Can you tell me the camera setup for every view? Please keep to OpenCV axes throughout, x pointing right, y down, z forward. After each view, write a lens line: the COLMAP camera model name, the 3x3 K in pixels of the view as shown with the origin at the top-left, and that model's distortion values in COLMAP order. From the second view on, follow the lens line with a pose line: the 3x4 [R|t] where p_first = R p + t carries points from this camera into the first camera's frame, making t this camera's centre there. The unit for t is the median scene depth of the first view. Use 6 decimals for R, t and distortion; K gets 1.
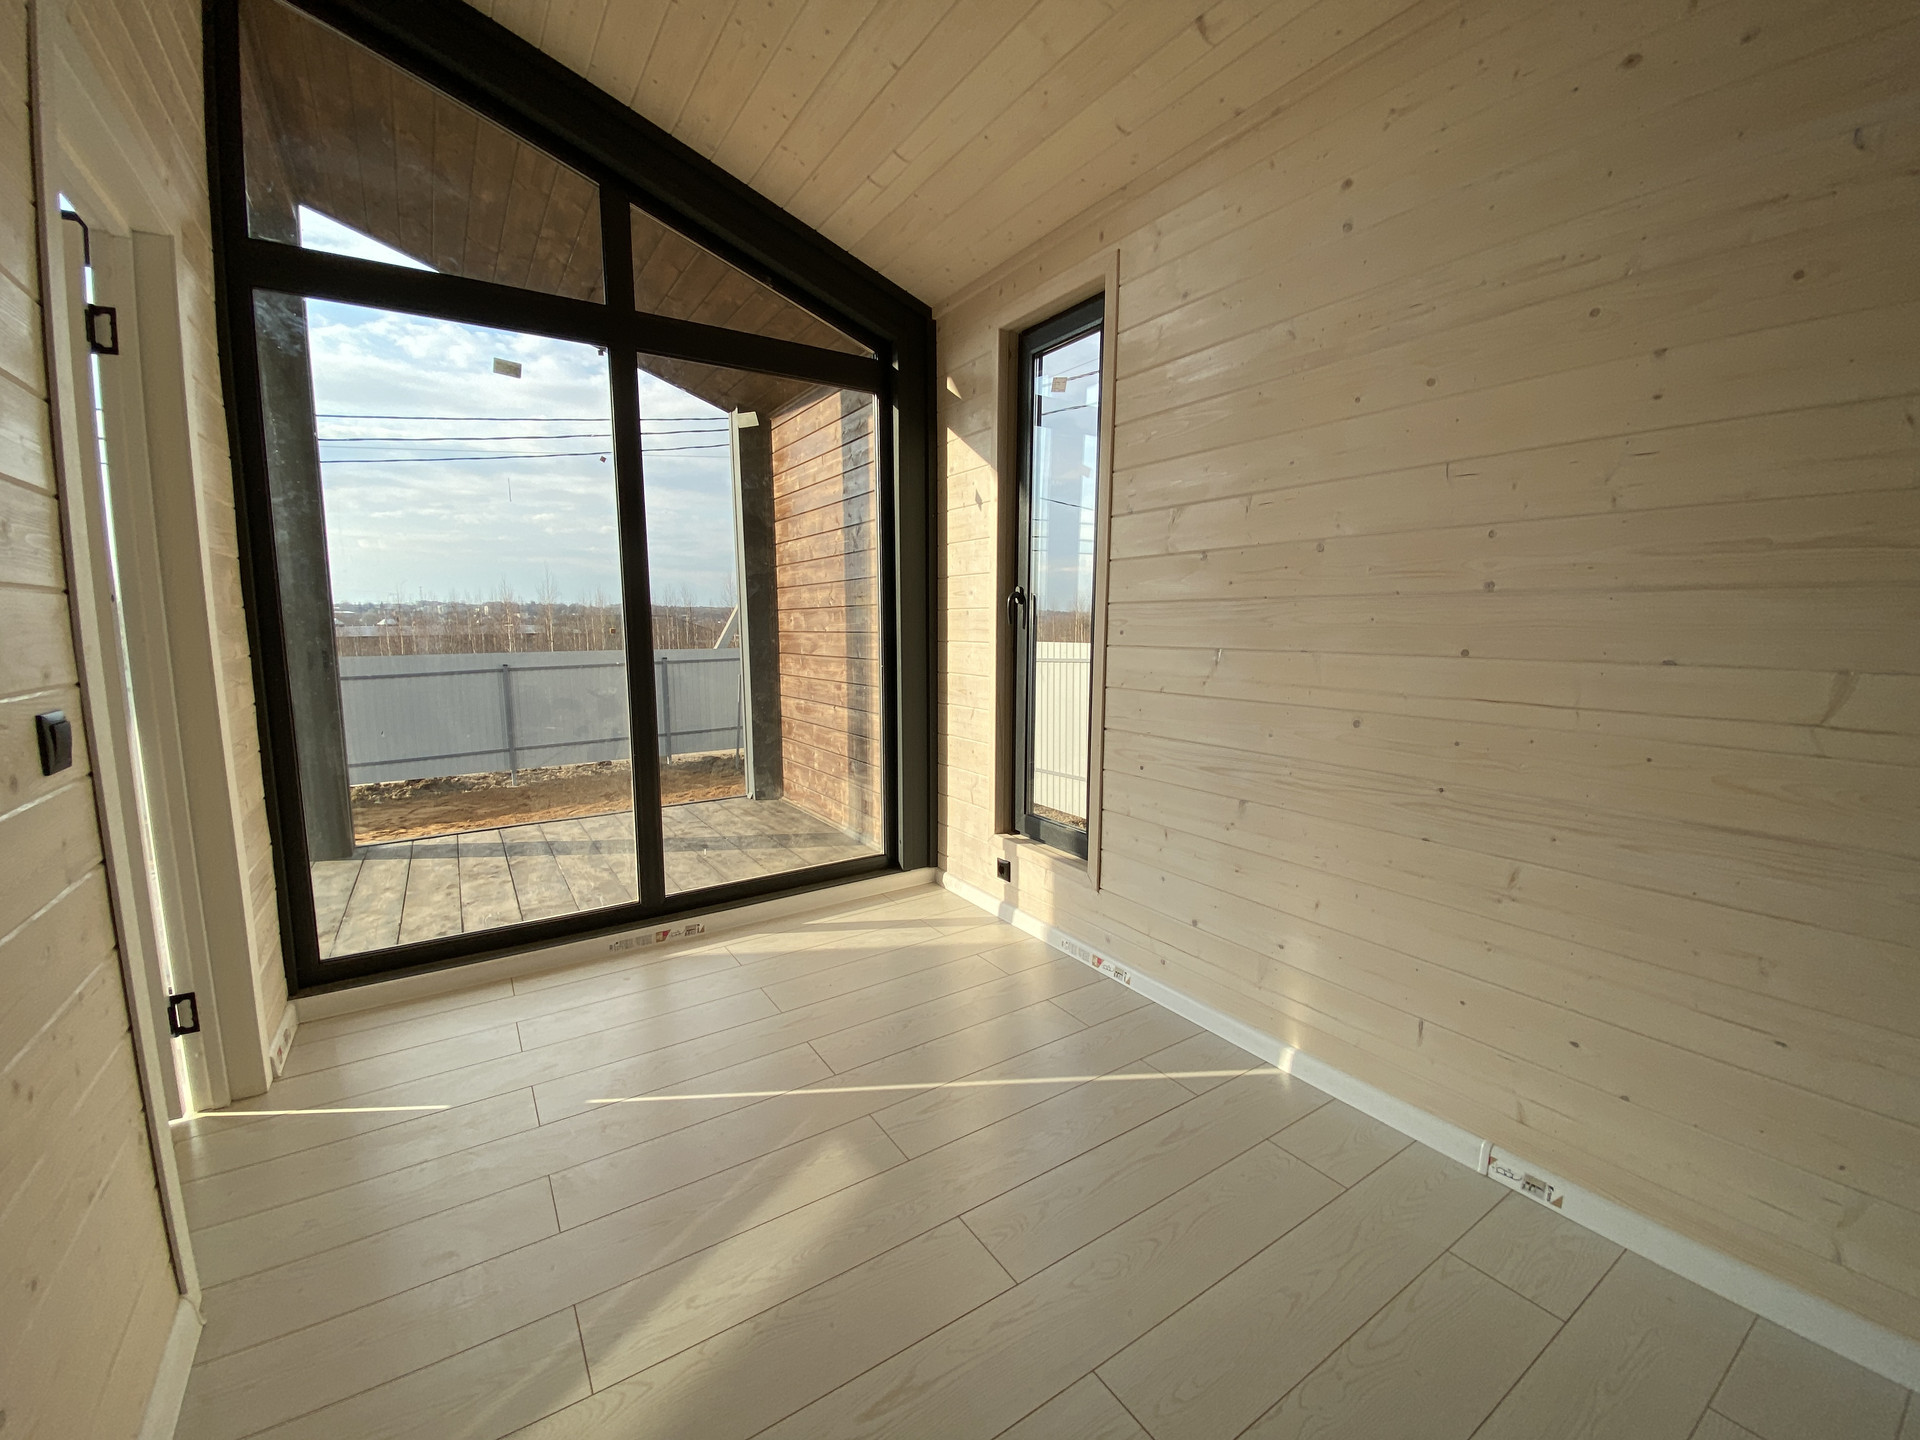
lens RADIAL K [[772.7, 0, 955.6], [0, 772.7, 725.9], [0, 0, 1]] dist [-0.001181, -0.011648]
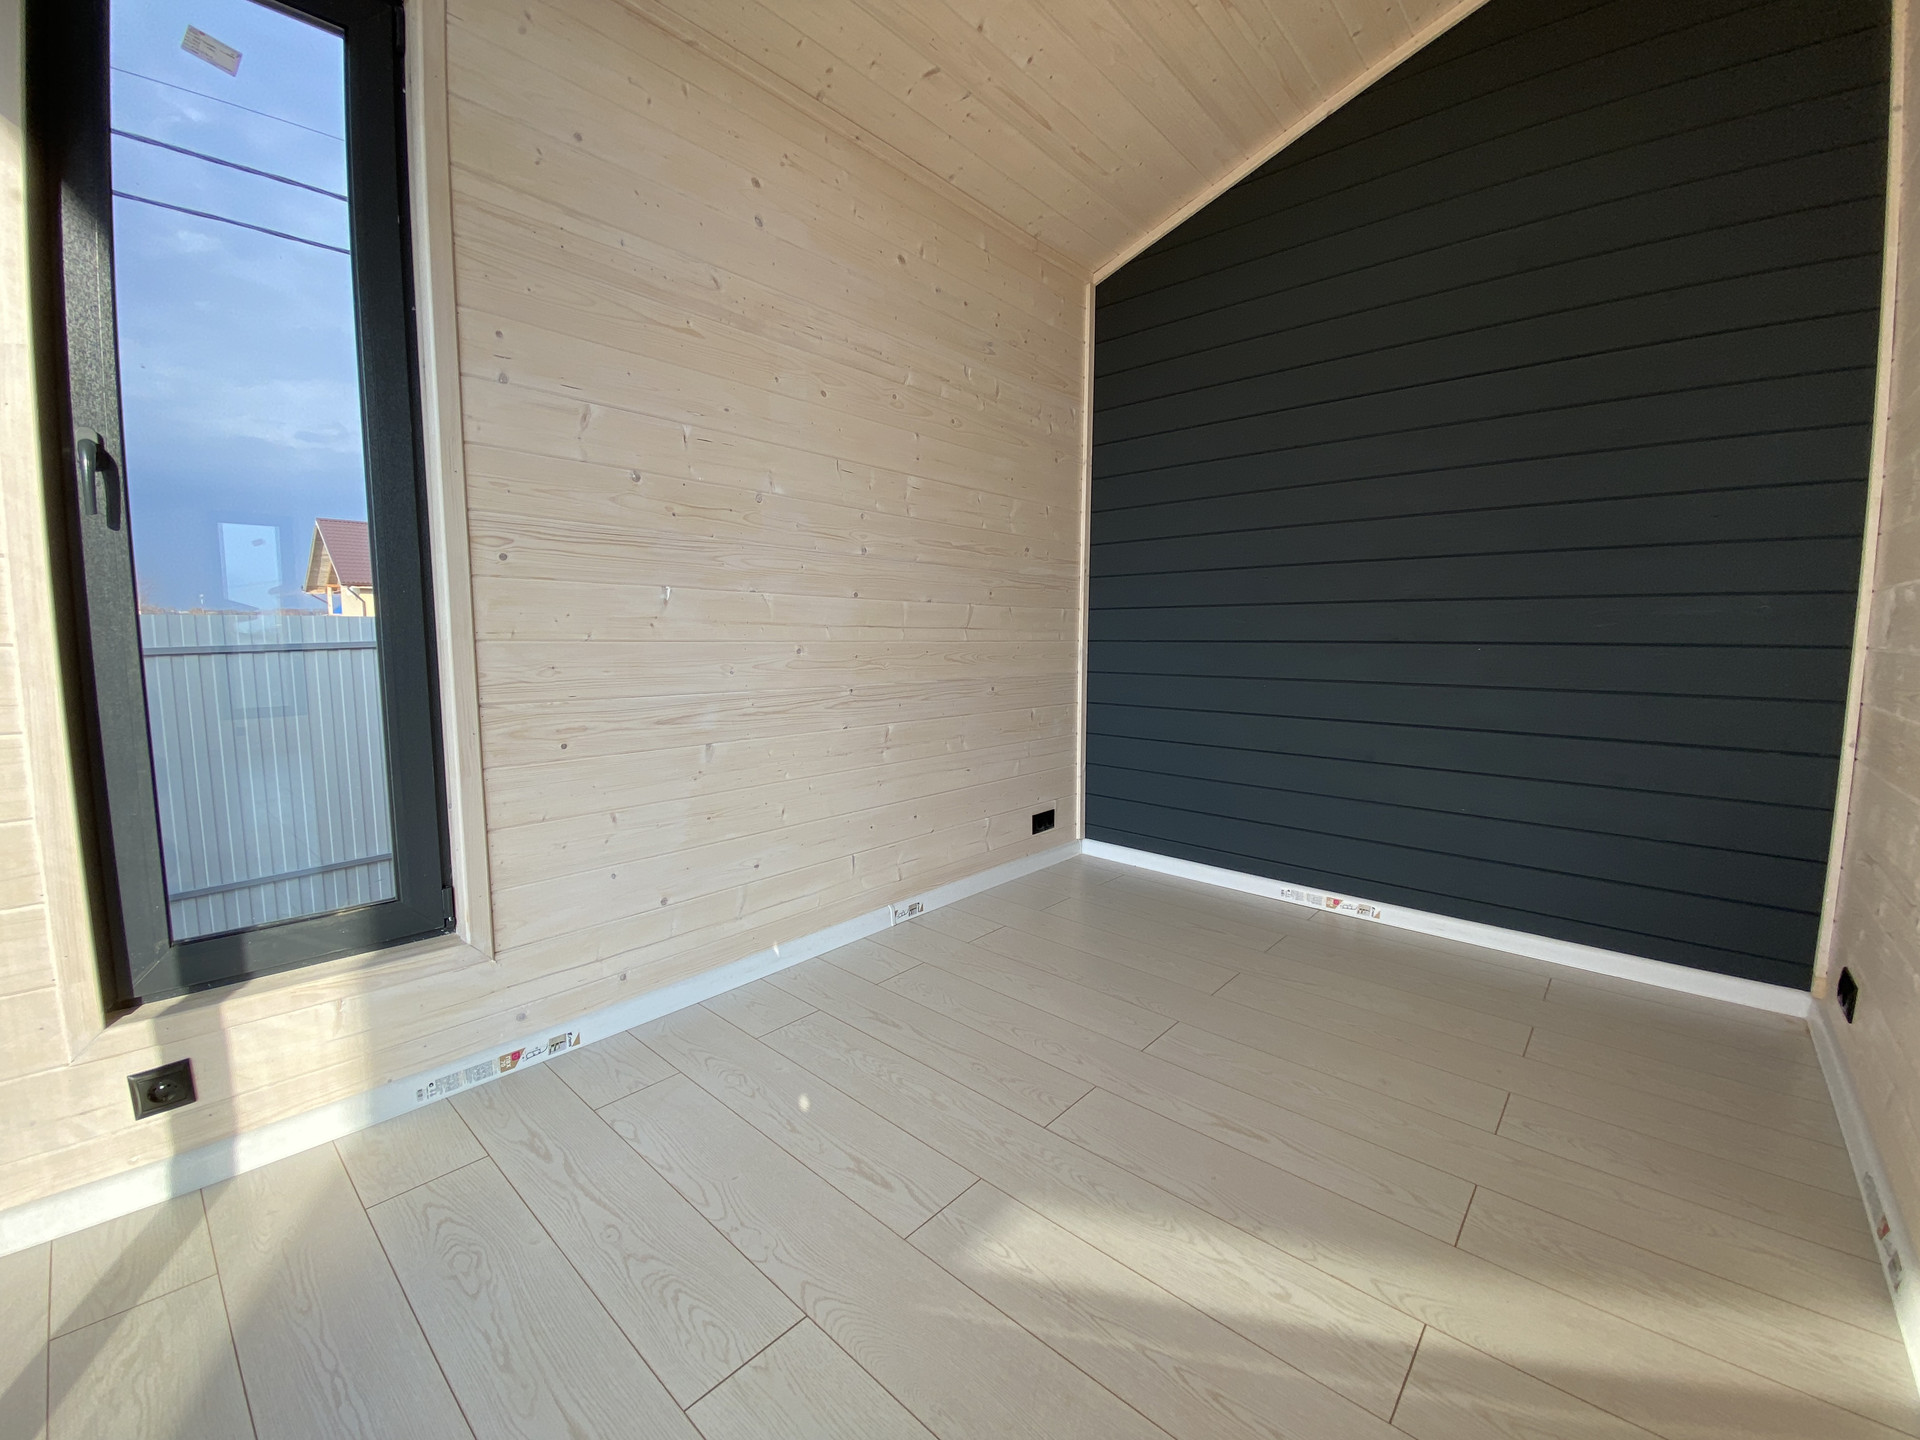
lens RADIAL K [[772.7, 0, 956.8], [0, 772.7, 722.8], [0, 0, 1]] dist [-0.001181, -0.011648]
pose [[-0.281472, -0.108857, 0.953375, -0.675986], [0.115777, 0.982433, 0.146357, -0.038238], [-0.952559, 0.151575, -0.263924, 1.003936]]
